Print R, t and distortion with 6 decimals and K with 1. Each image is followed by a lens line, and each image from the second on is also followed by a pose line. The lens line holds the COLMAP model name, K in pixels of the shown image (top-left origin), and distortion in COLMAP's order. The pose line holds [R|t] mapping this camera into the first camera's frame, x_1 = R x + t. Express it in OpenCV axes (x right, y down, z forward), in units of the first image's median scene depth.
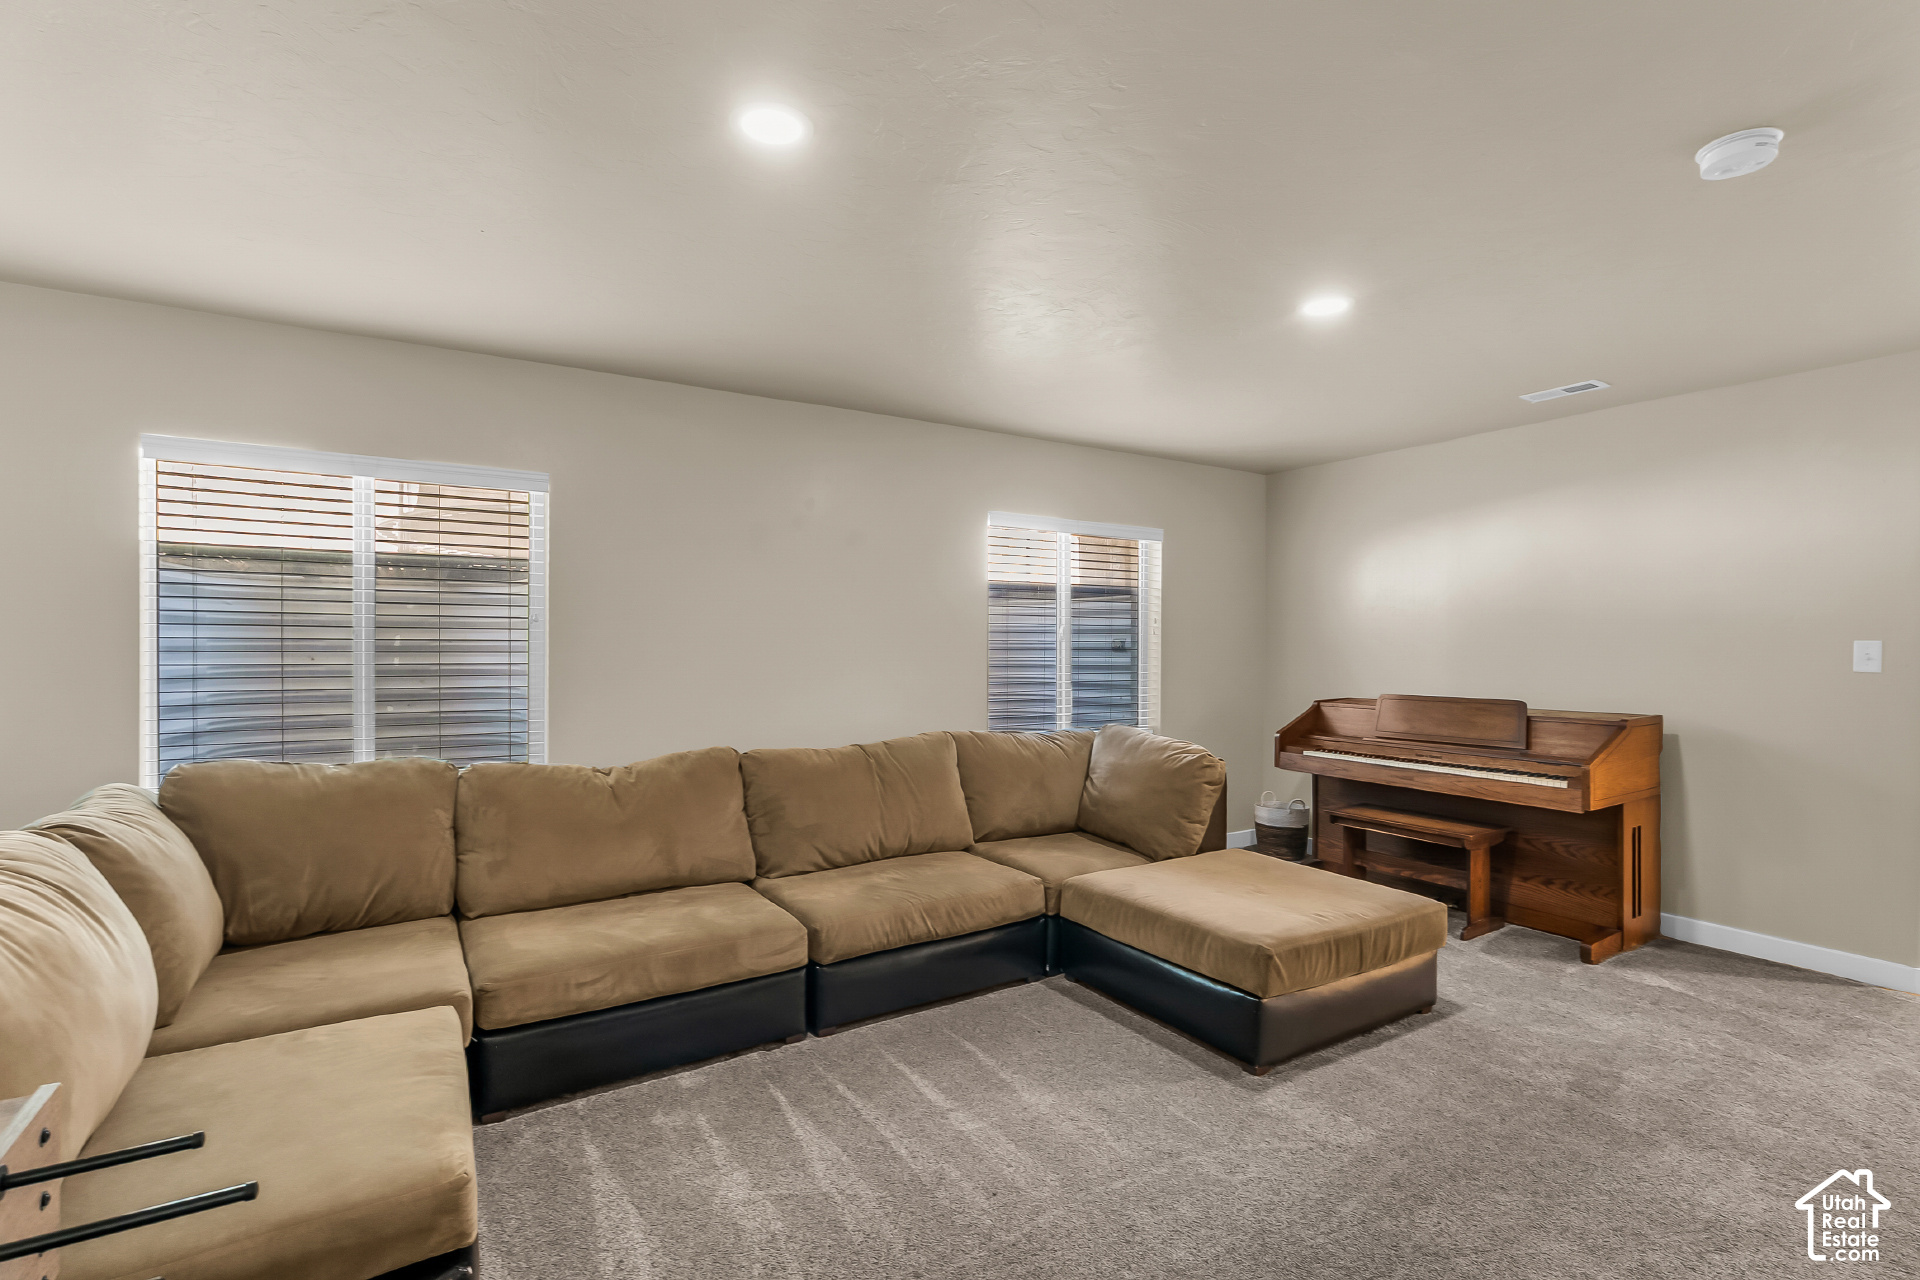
lens RADIAL K [[882.0, 0, 964.5], [0, 882.0, 649.4], [0, 0, 1]] dist [-0.000197, -0.000116]
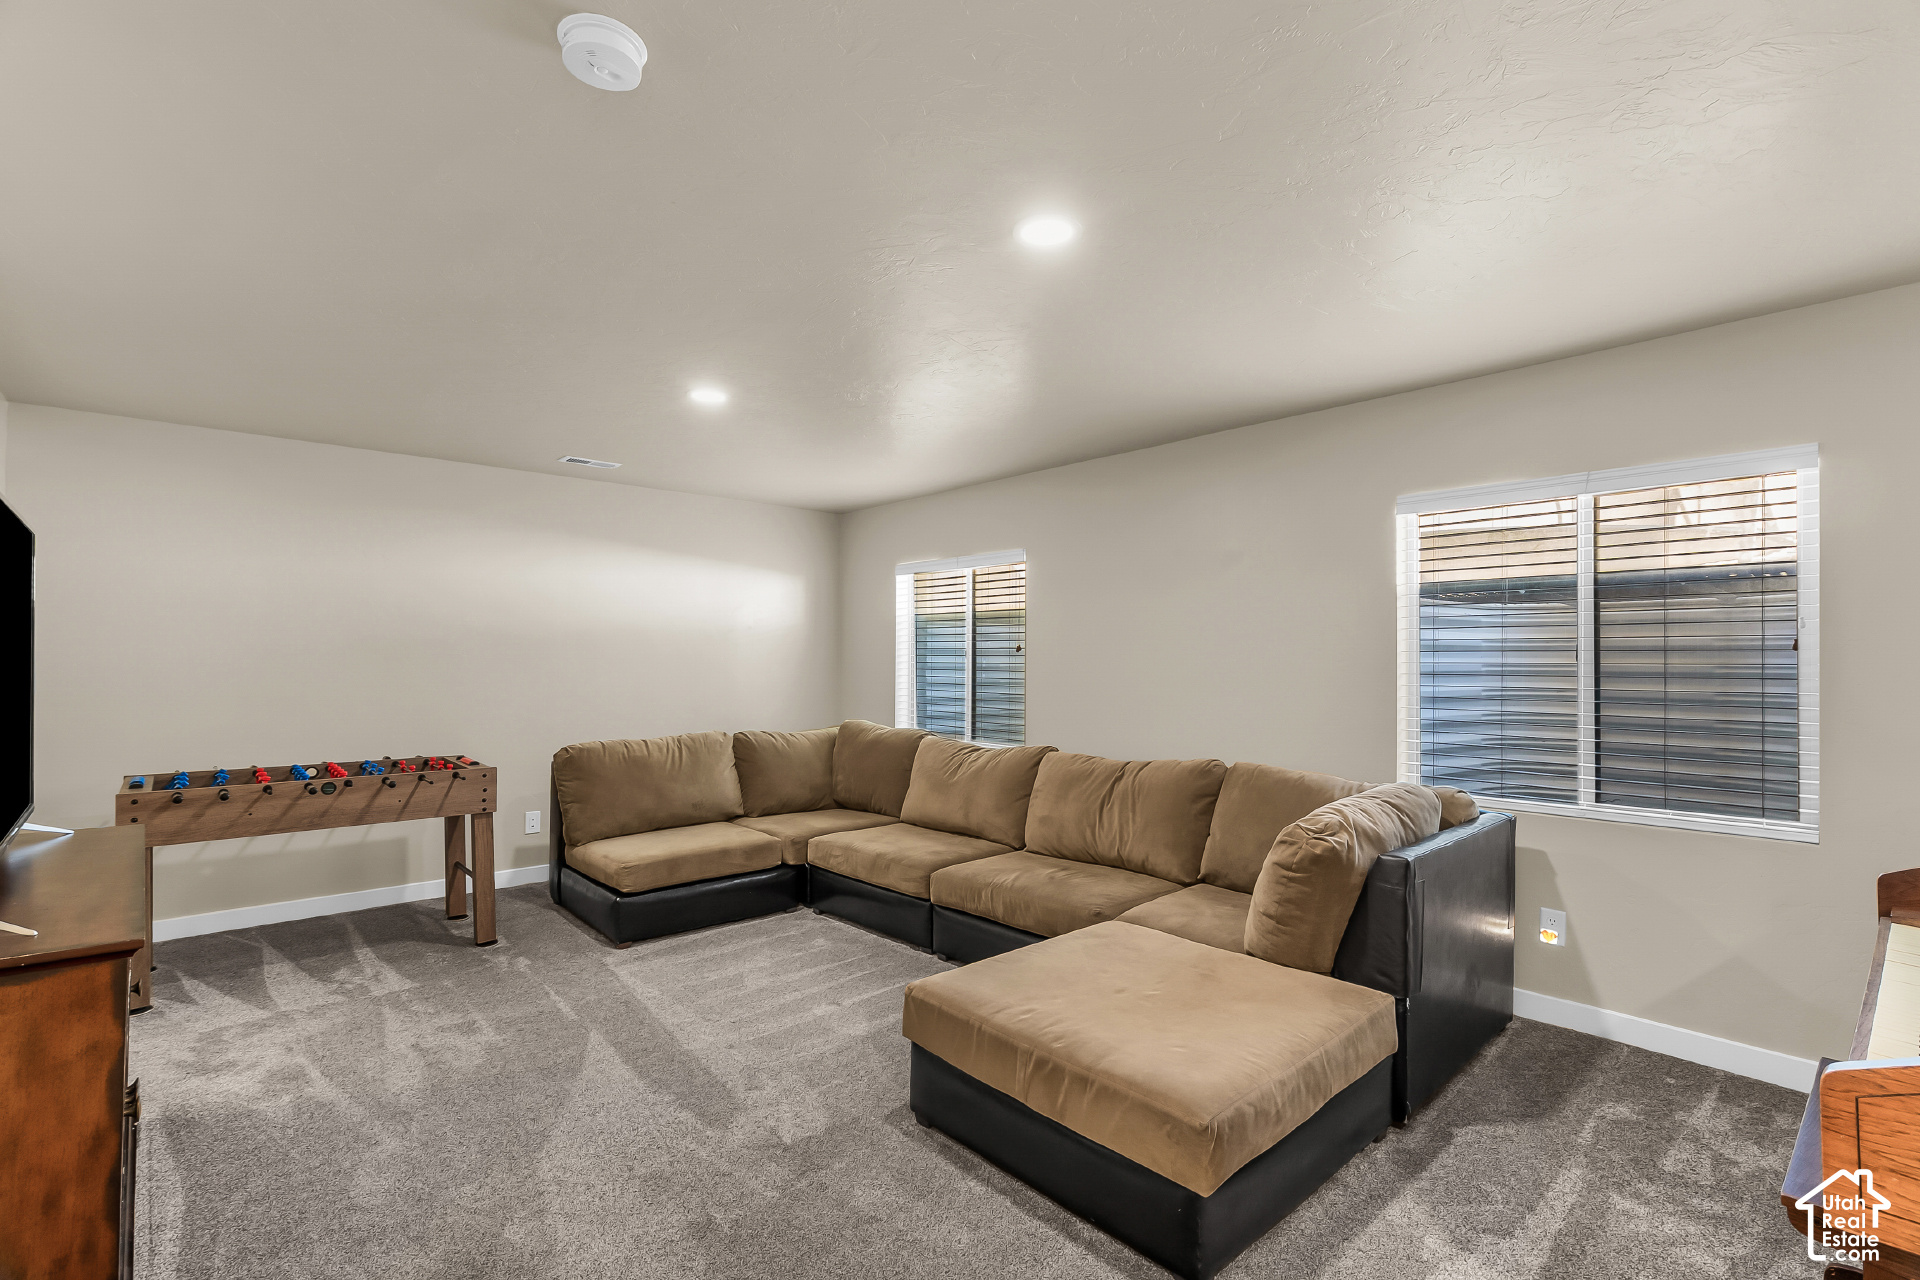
lens RADIAL K [[882.0, 0, 964.5], [0, 882.0, 649.4], [0, 0, 1]] dist [-0.000197, -0.000116]
pose [[0.177667, -0.015472, -0.983969, 0.757049], [-0.008962, 0.999809, -0.017340, -0.004659], [0.984050, 0.011899, 0.177494, 0.516744]]
